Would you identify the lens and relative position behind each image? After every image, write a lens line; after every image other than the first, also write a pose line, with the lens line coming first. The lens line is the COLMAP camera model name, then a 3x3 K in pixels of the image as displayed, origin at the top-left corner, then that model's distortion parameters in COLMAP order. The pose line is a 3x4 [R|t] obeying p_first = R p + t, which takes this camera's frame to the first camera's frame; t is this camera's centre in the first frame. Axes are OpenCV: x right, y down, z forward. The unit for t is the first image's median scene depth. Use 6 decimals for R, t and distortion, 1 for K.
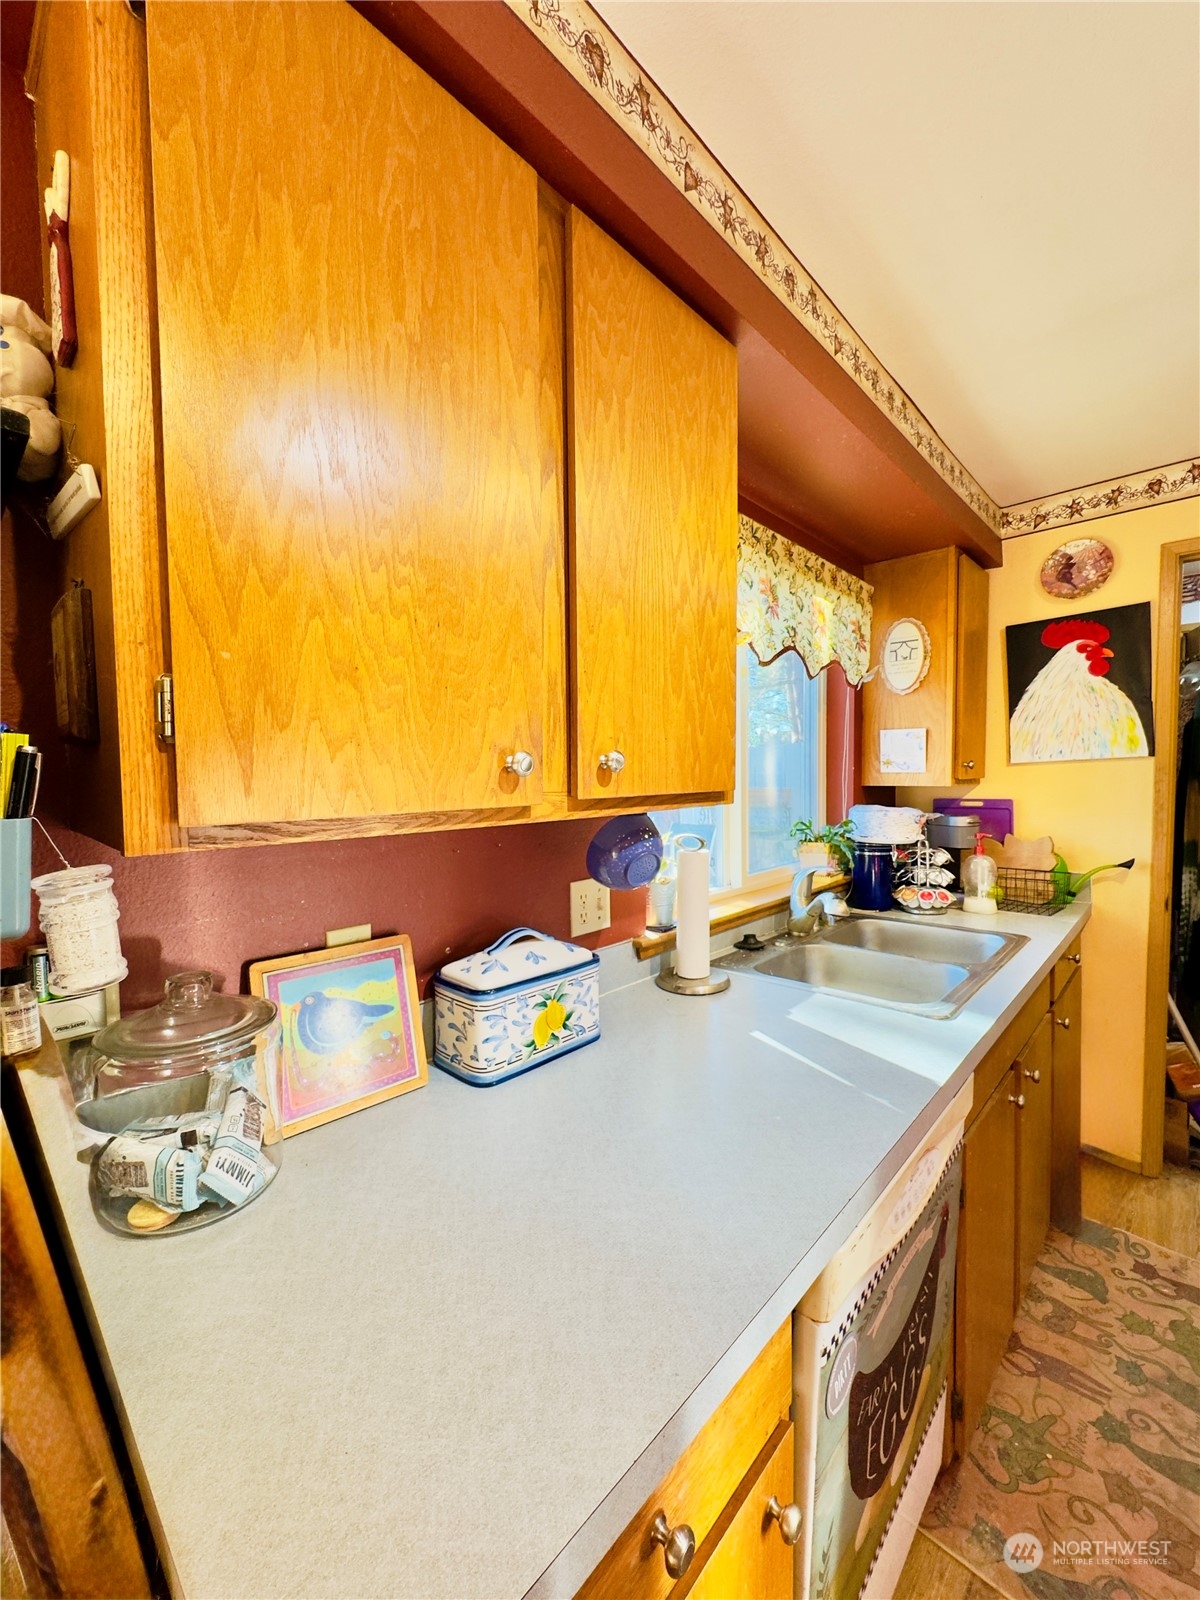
lens RADIAL K [[634.8, 0, 600.0], [0, 634.8, 800.0], [0, 0, 1]] dist [0.001111, -0.000048]
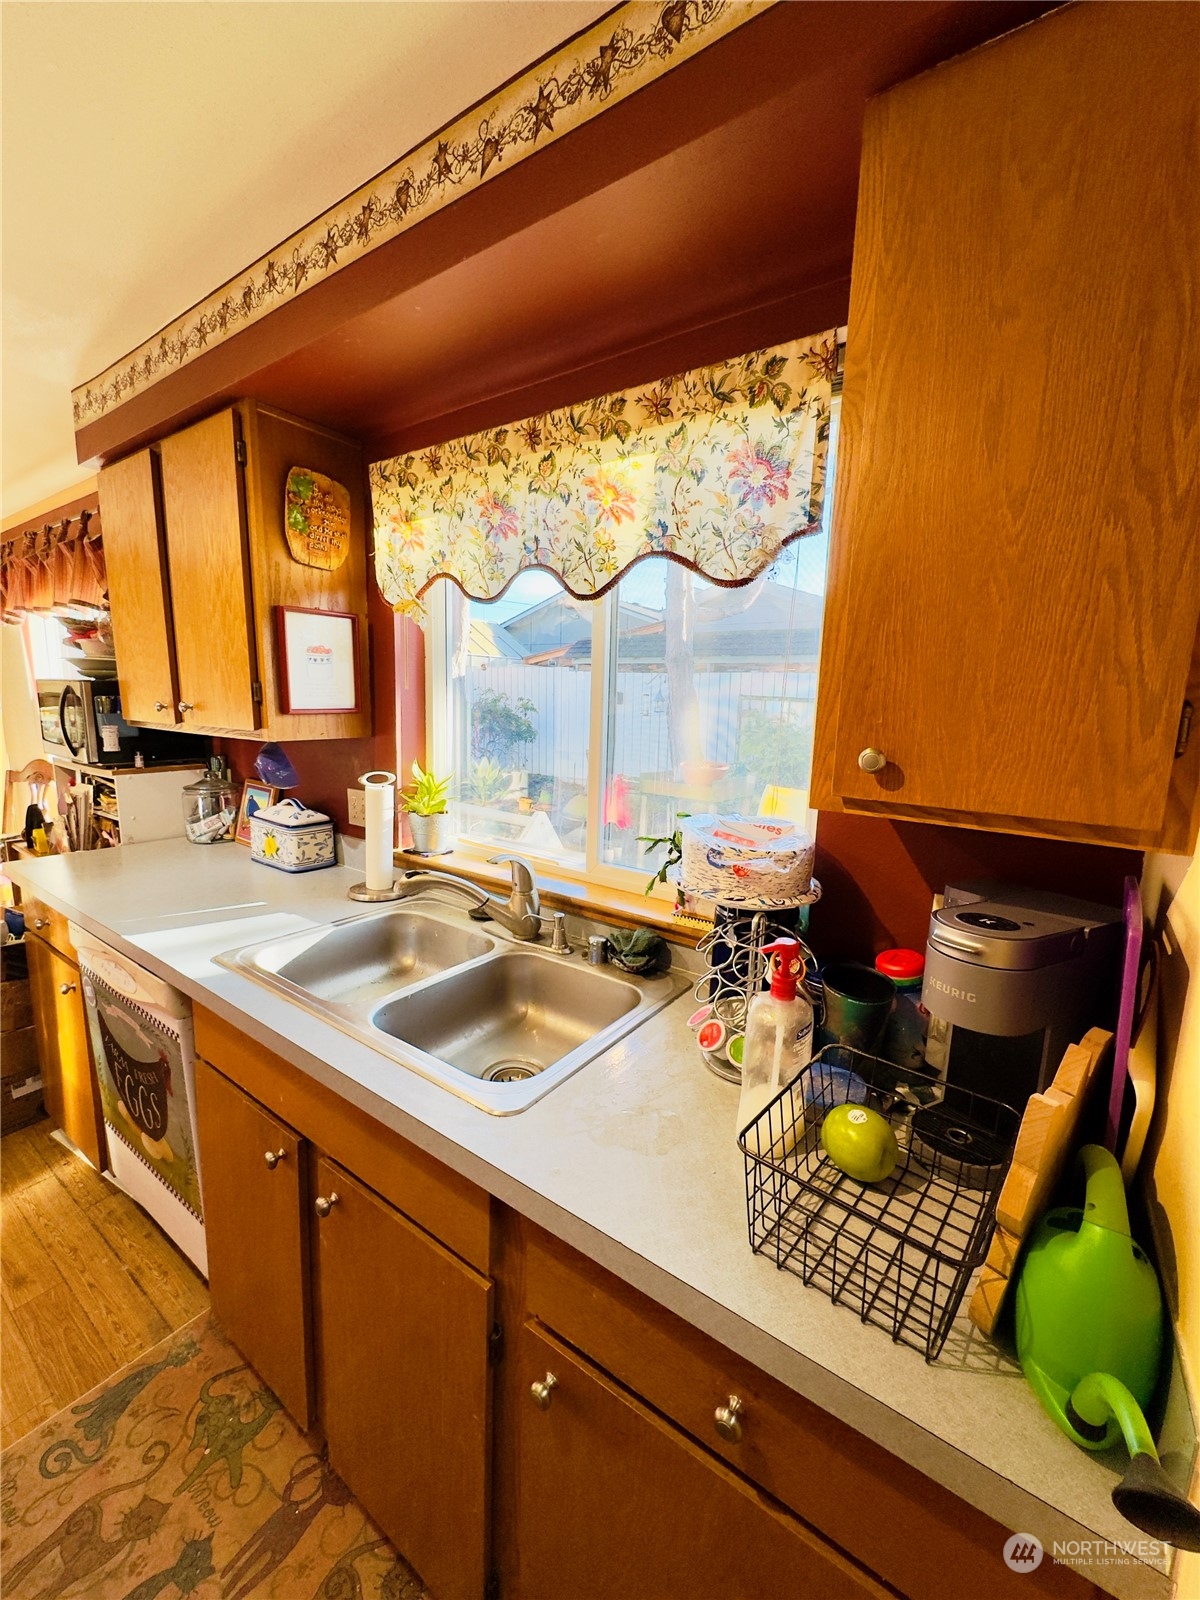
lens RADIAL K [[634.8, 0, 600.0], [0, 634.8, 800.0], [0, 0, 1]] dist [0.001111, -0.000048]
pose [[0.140339, 0.167636, -0.975809, 1.577994], [-0.086578, 0.983865, 0.156568, -0.143381], [0.986311, 0.062511, 0.152589, 1.389771]]
